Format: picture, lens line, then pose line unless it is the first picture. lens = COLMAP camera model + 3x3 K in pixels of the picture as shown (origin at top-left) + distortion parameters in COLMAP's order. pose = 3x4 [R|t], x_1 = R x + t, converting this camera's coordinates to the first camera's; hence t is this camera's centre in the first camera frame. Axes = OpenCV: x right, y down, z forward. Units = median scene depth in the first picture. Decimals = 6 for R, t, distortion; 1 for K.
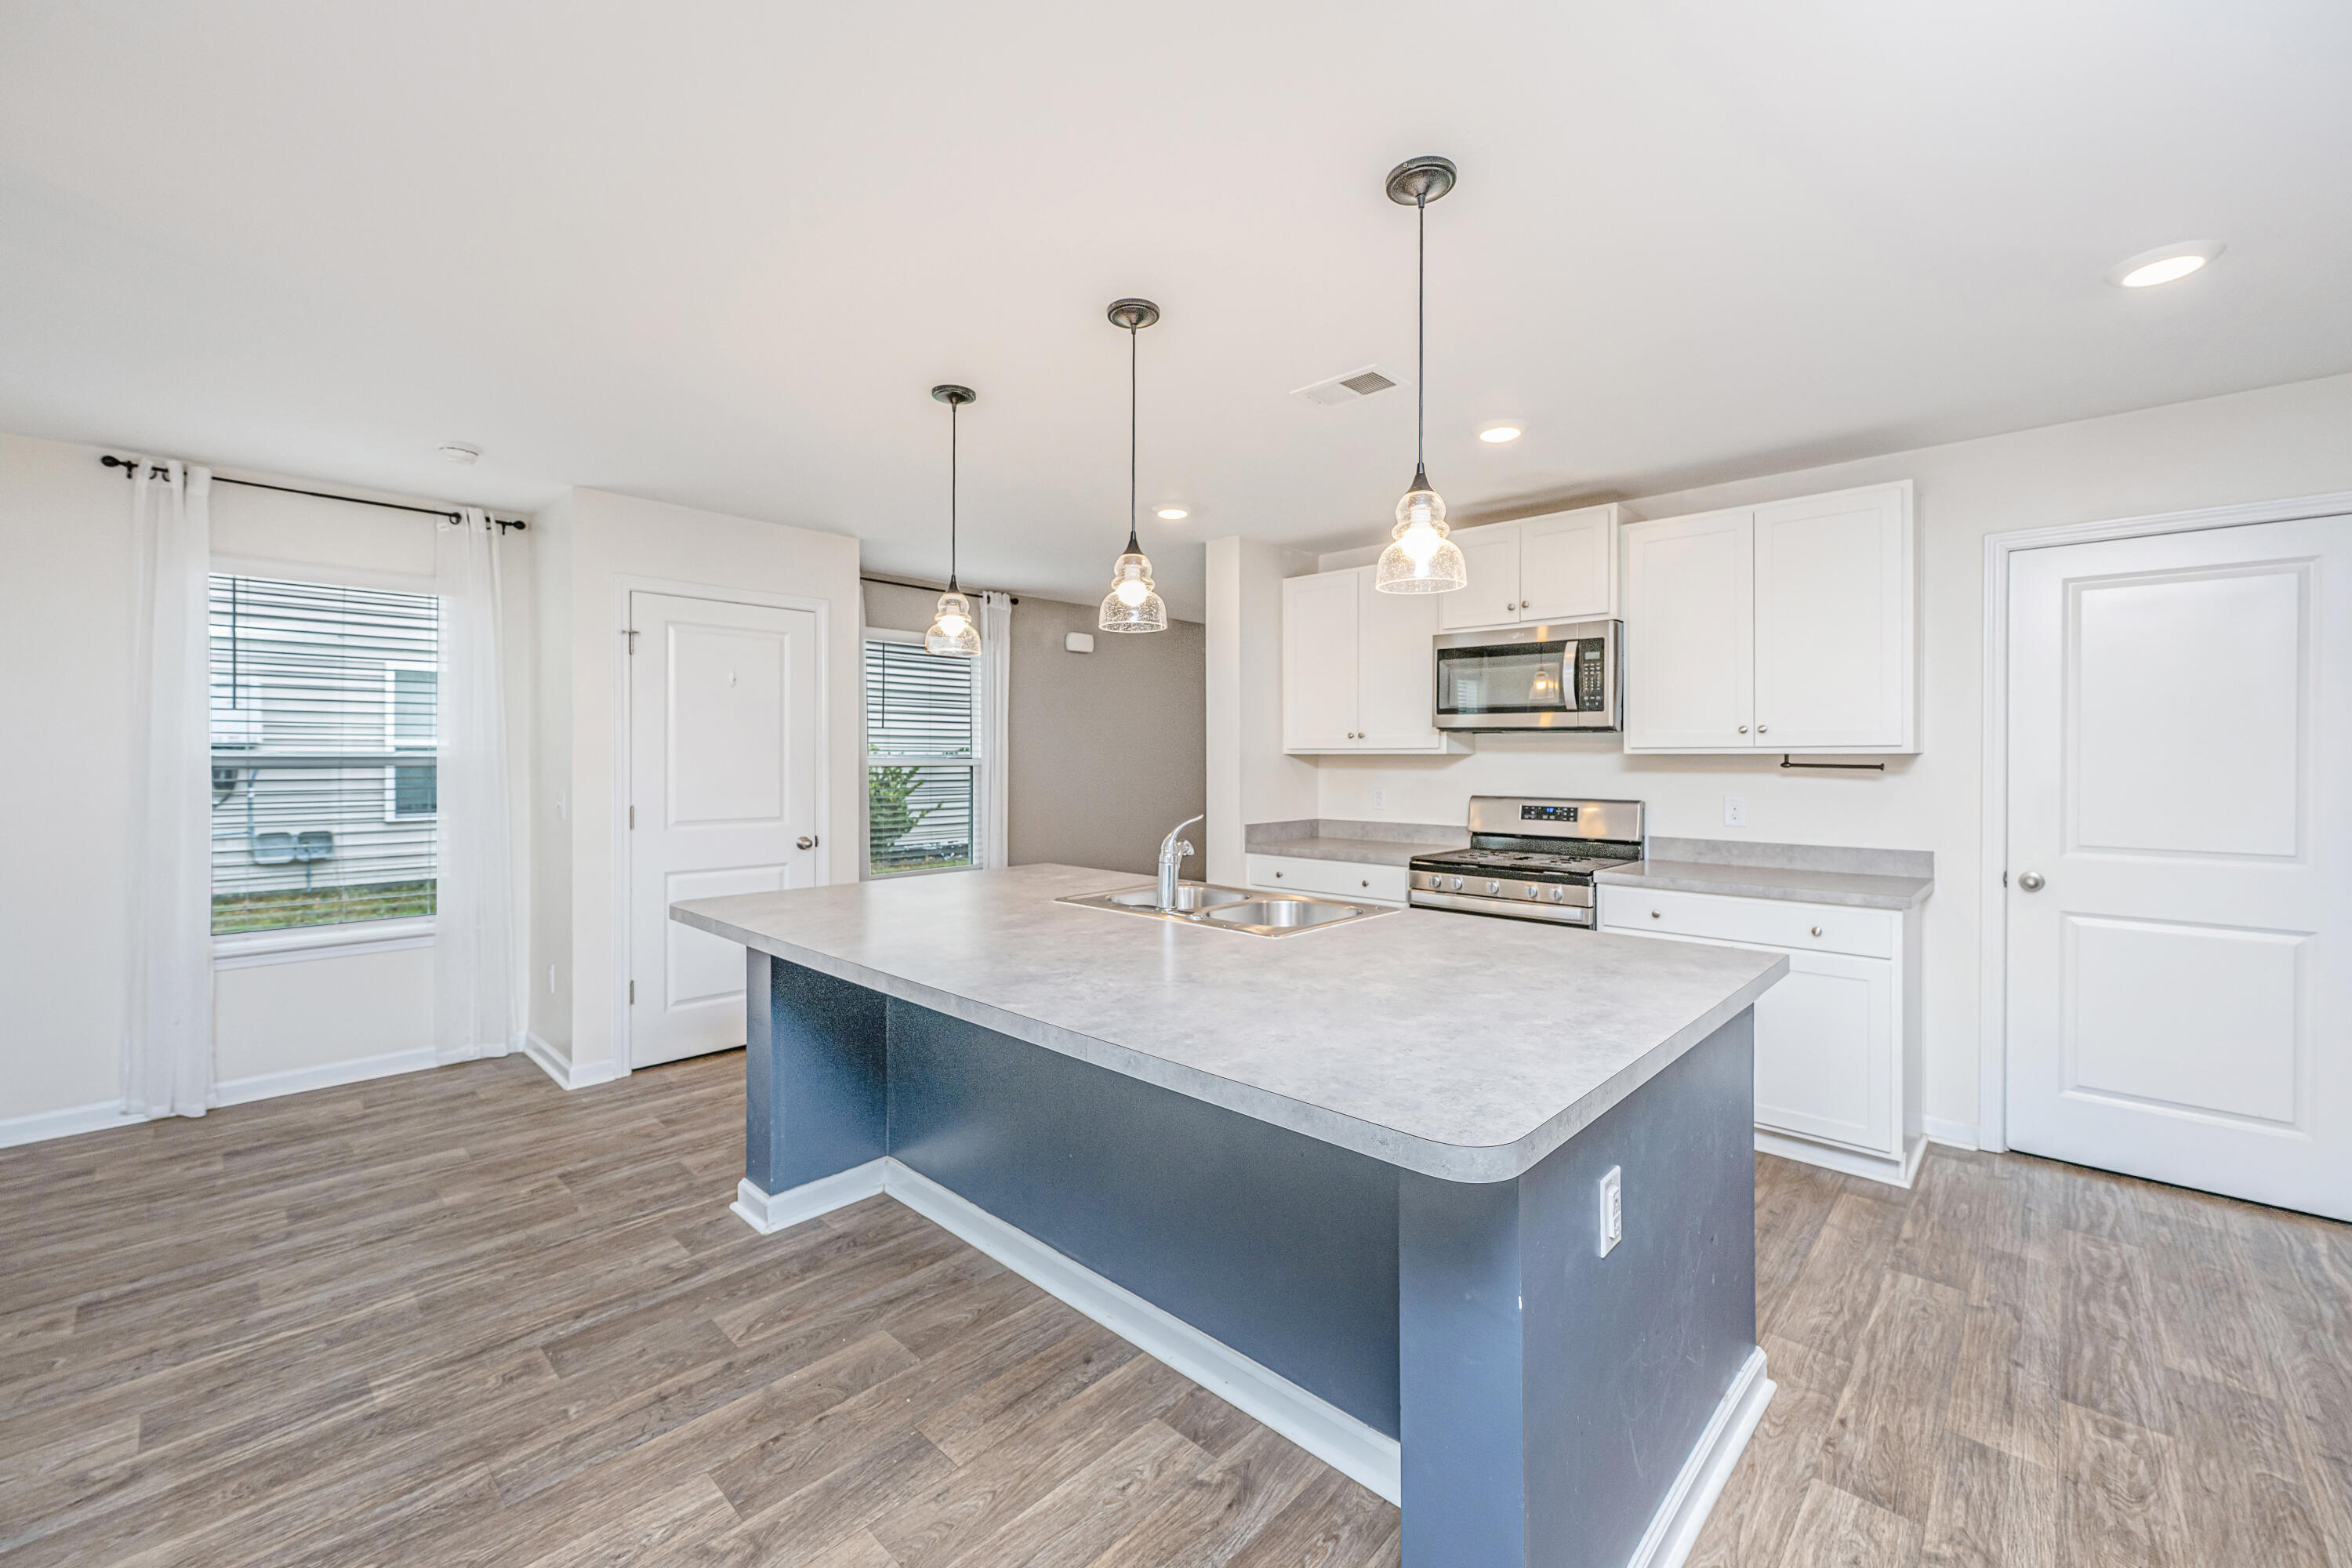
lens RADIAL K [[953.3, 0, 1188.9], [0, 953.3, 780.7], [0, 0, 1]] dist [-0.000249, -0.000315]
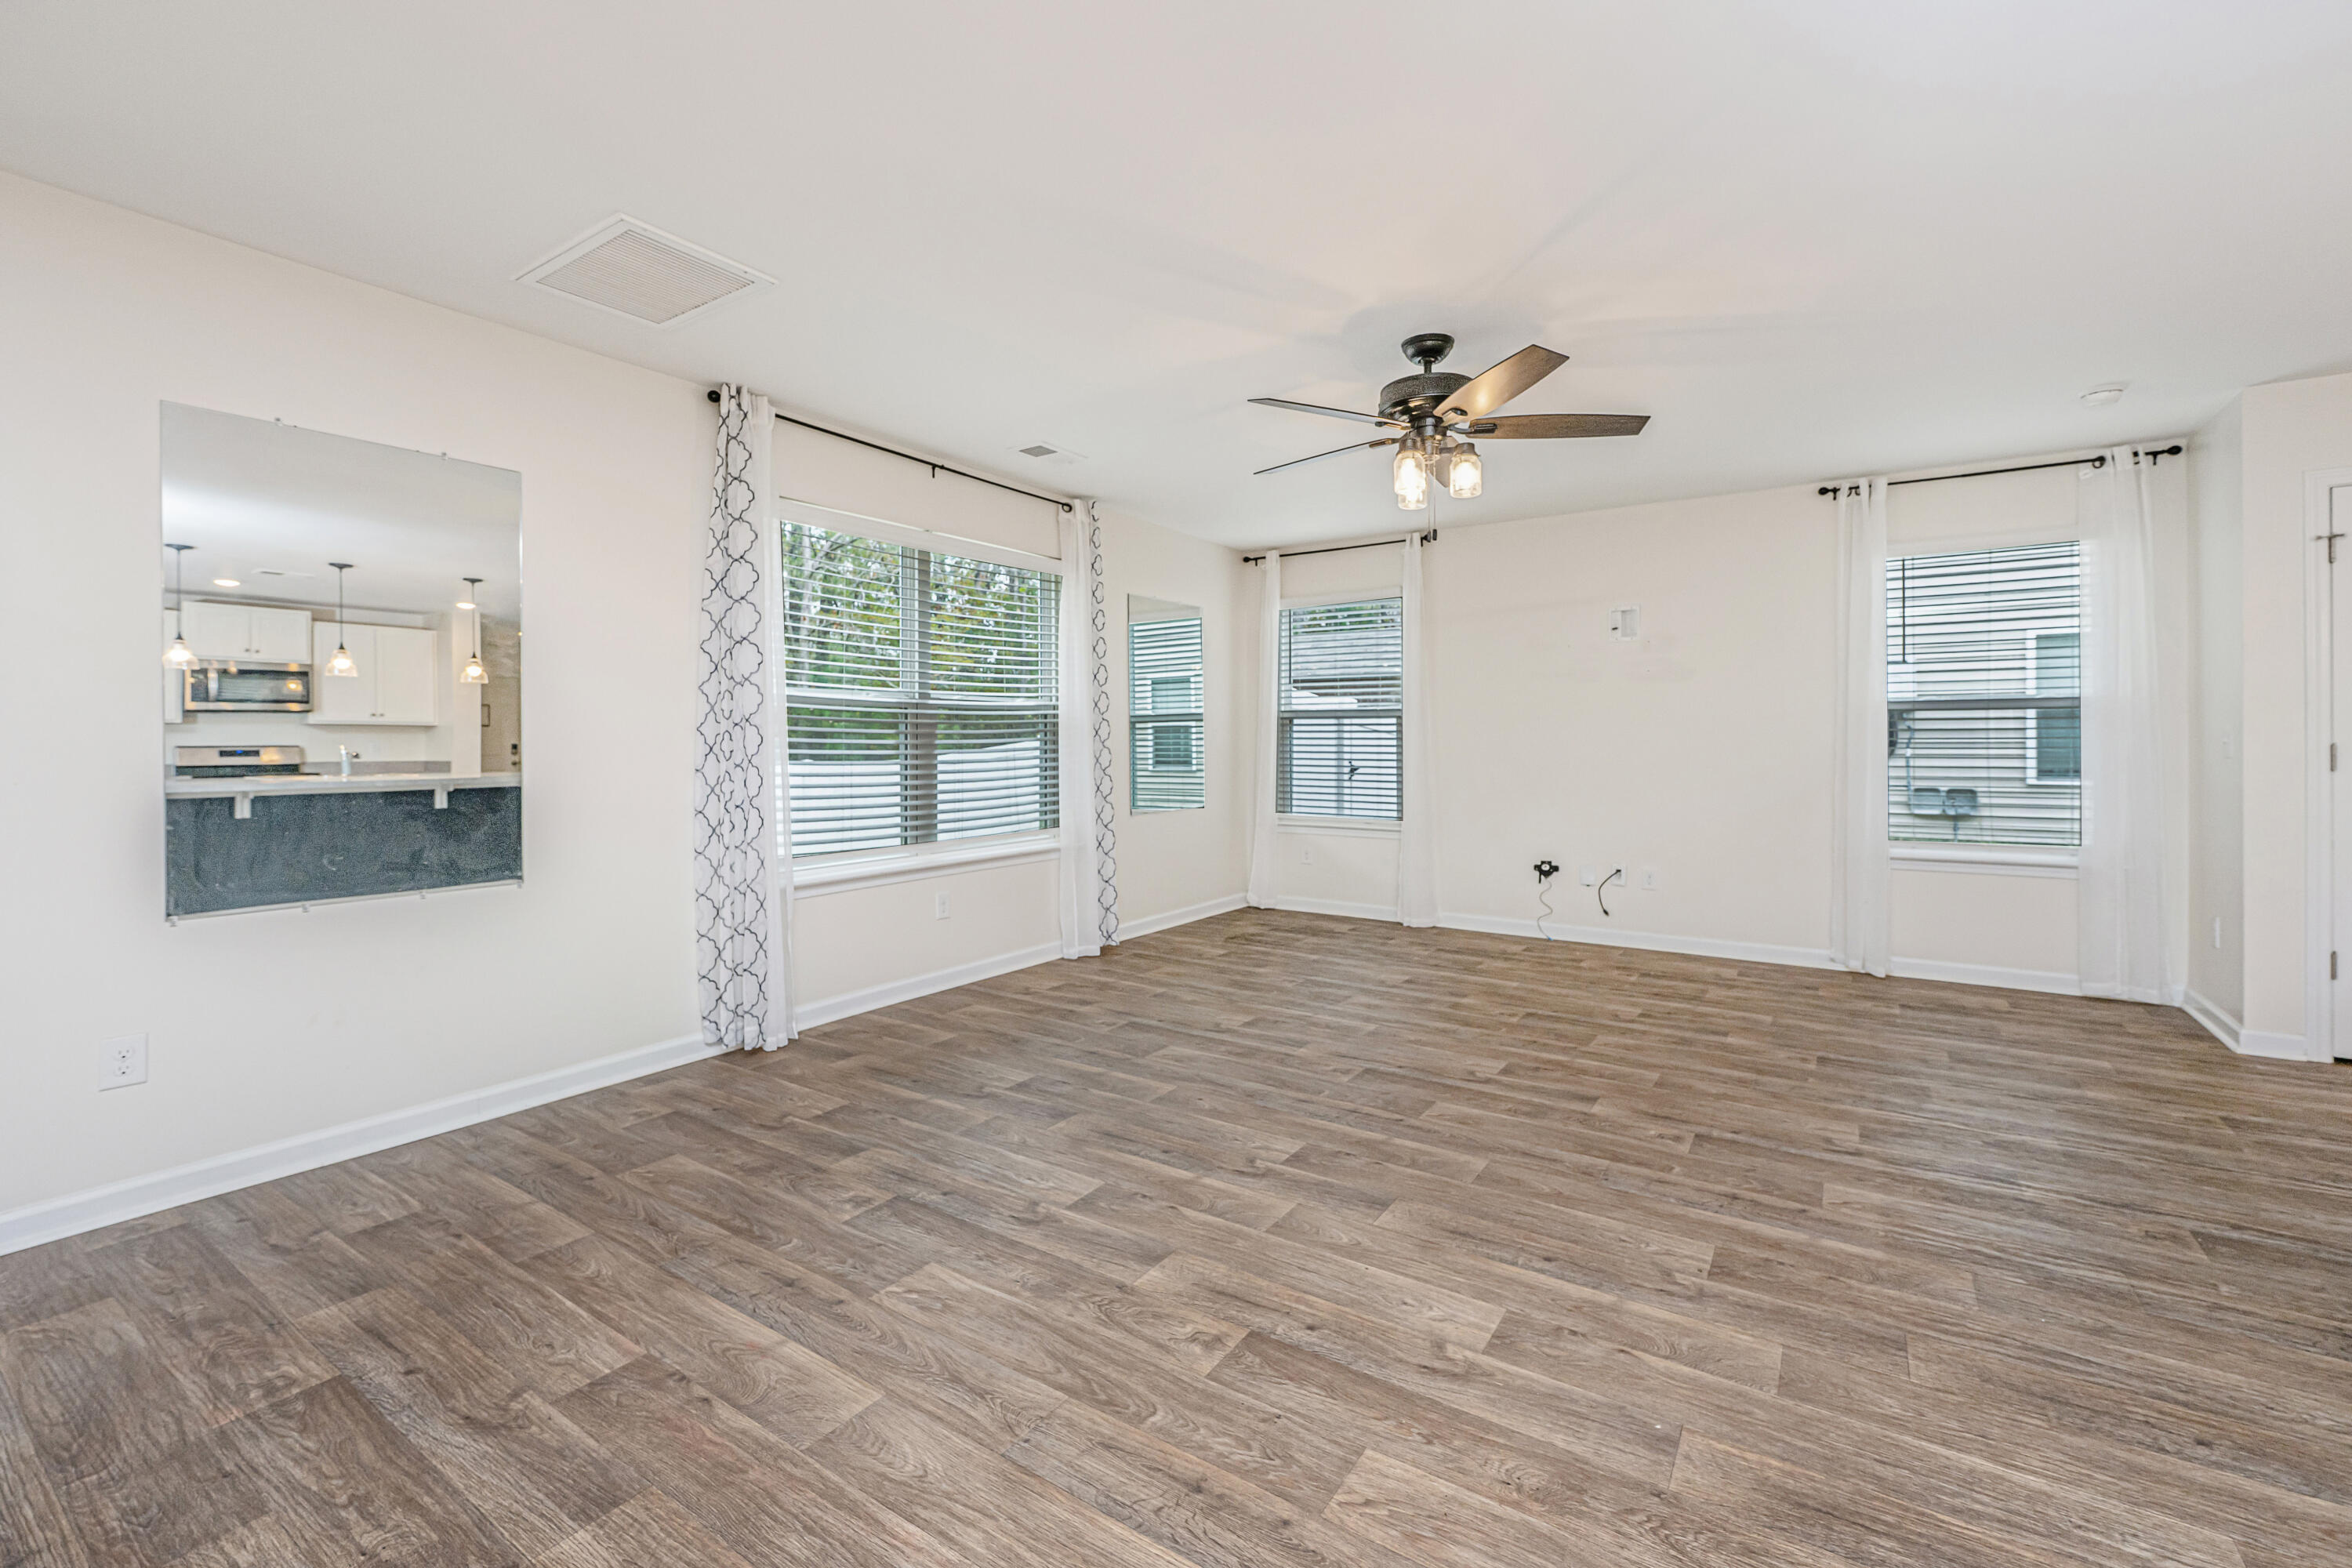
lens RADIAL K [[963.8, 0, 1178.3], [0, 963.8, 727.5], [0, 0, 1]] dist [0.001517, -0.000129]
pose [[0.149535, -0.020787, -0.988538, 0.108207], [-0.017669, 0.999563, -0.023692, 0.059679], [0.988599, 0.021009, 0.149103, -0.132747]]
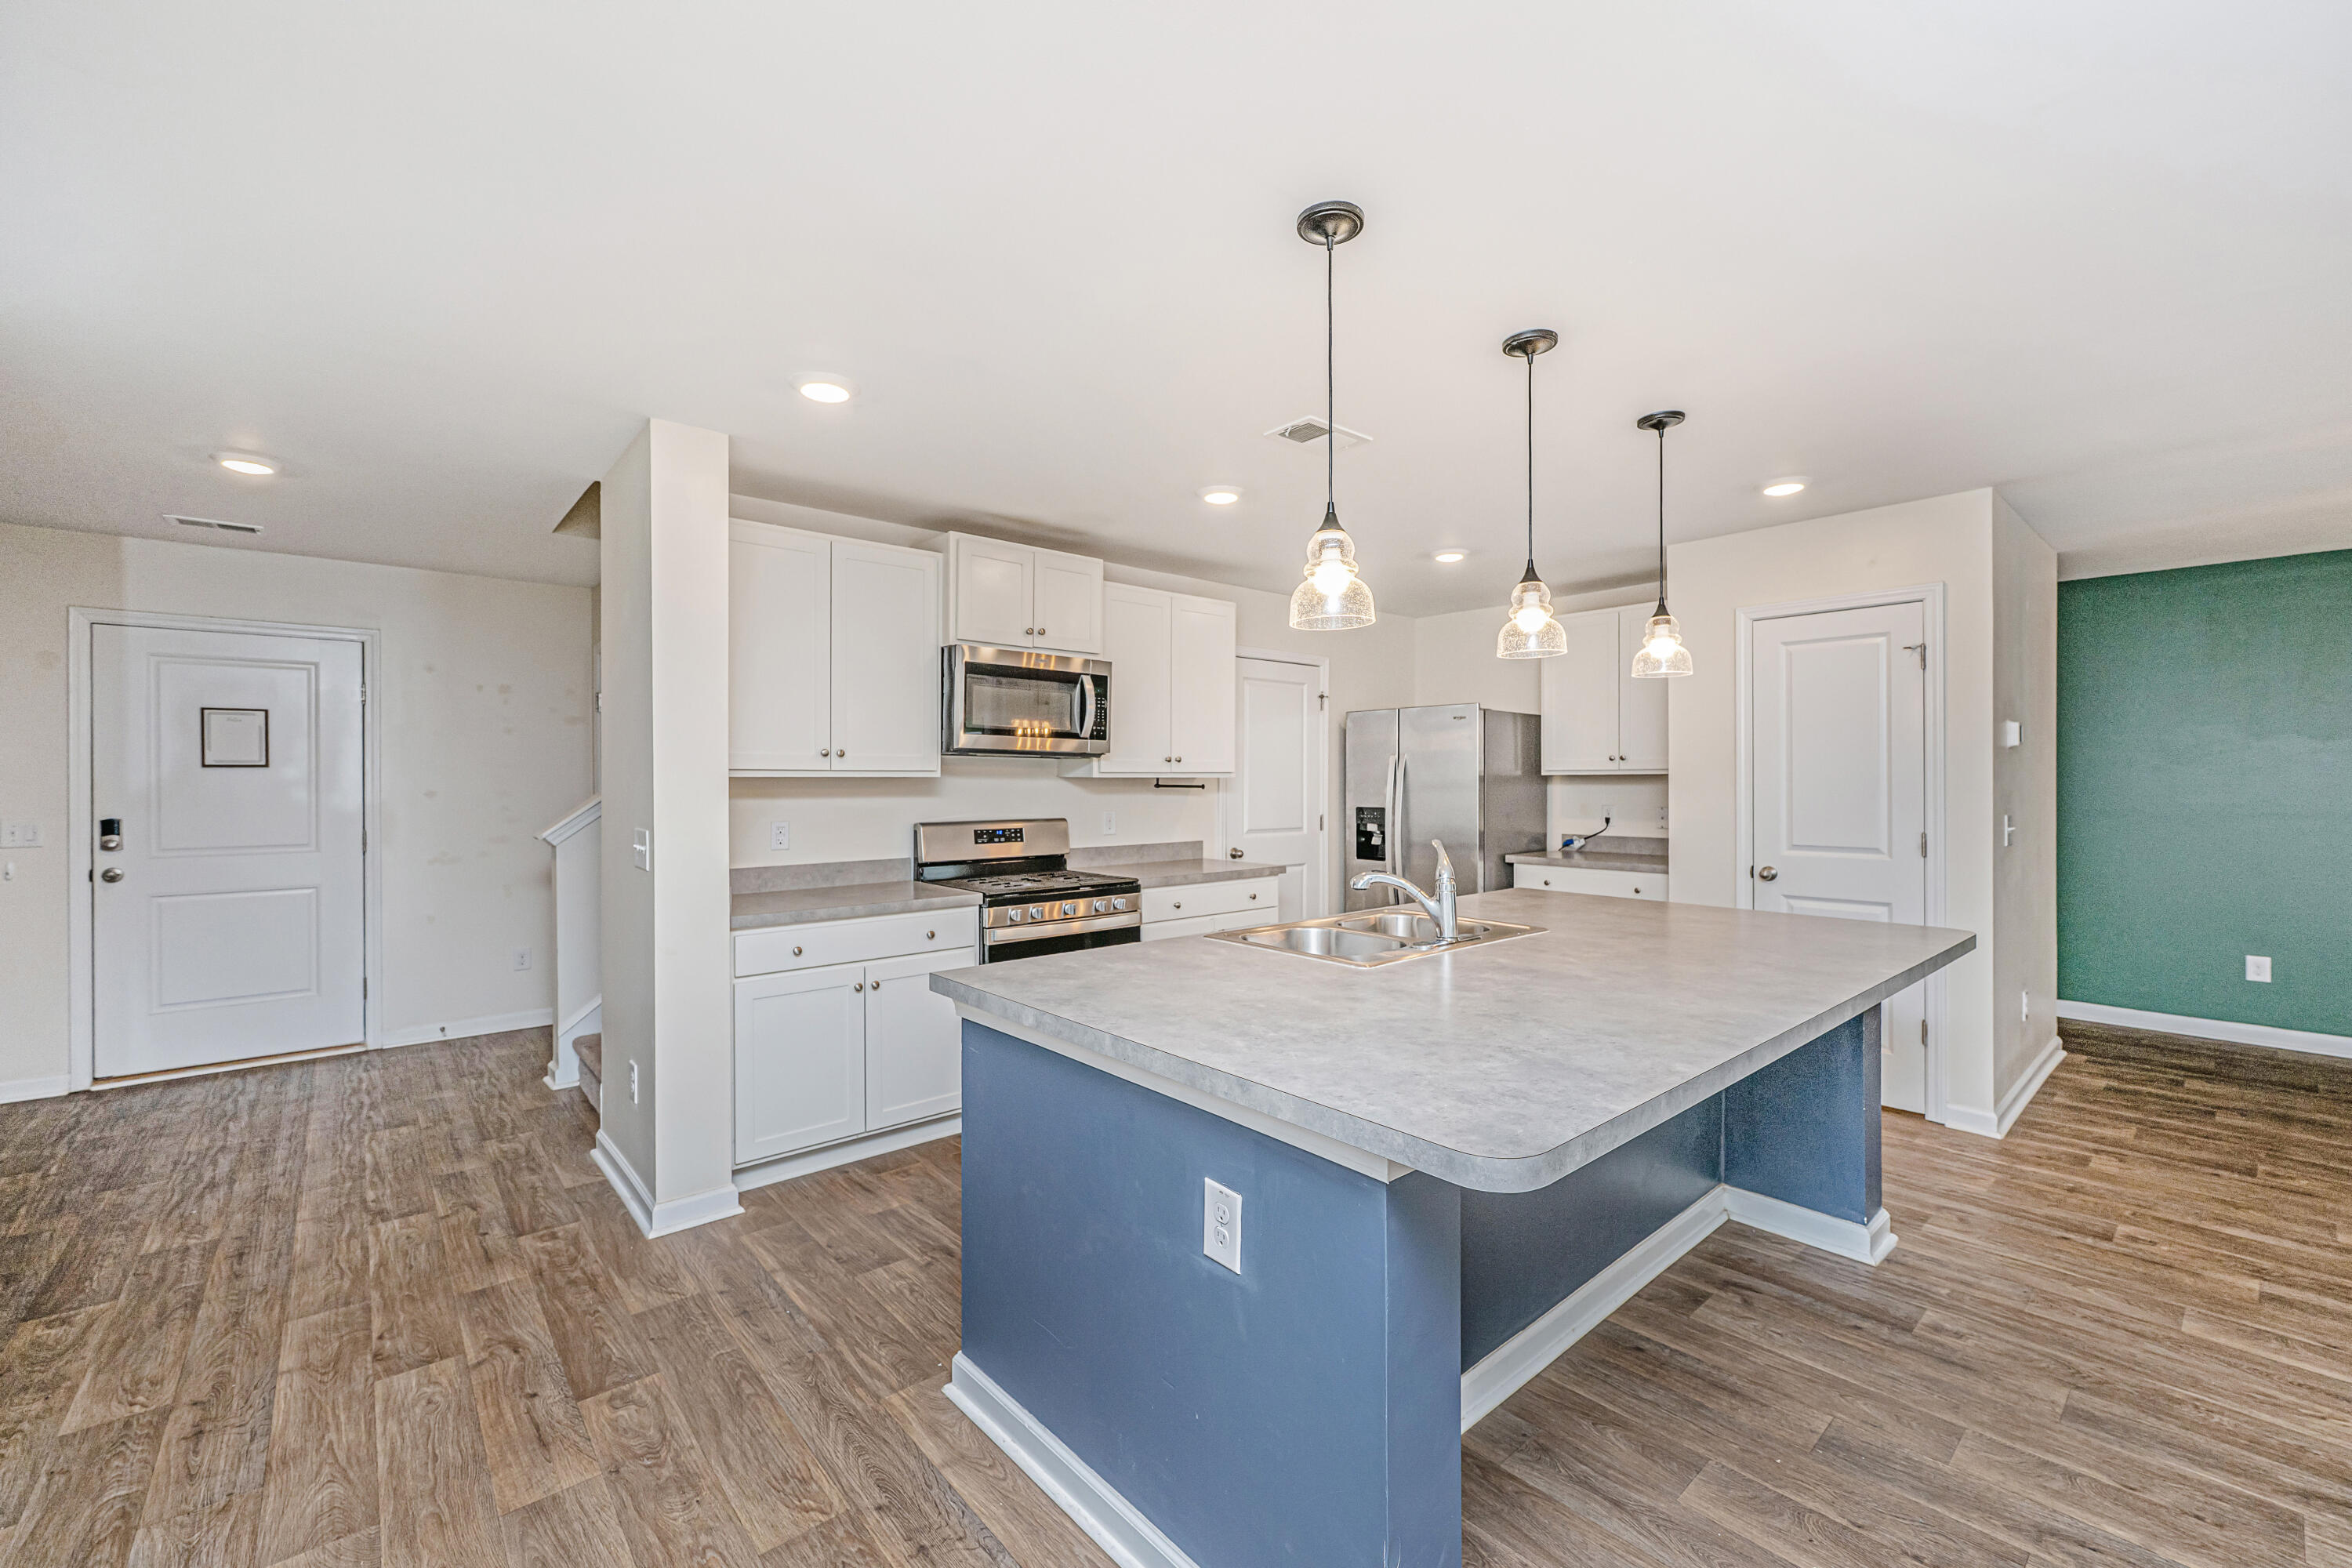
lens RADIAL K [[949.0, 0, 1179.5], [0, 949.0, 788.3], [0, 0, 1]] dist [0.000241, 0.000576]
pose [[0.098167, -0.012669, 0.995089, -0.692940], [0.021640, 0.999710, 0.010593, -0.026006], [-0.994935, 0.020494, 0.098412, 0.798812]]
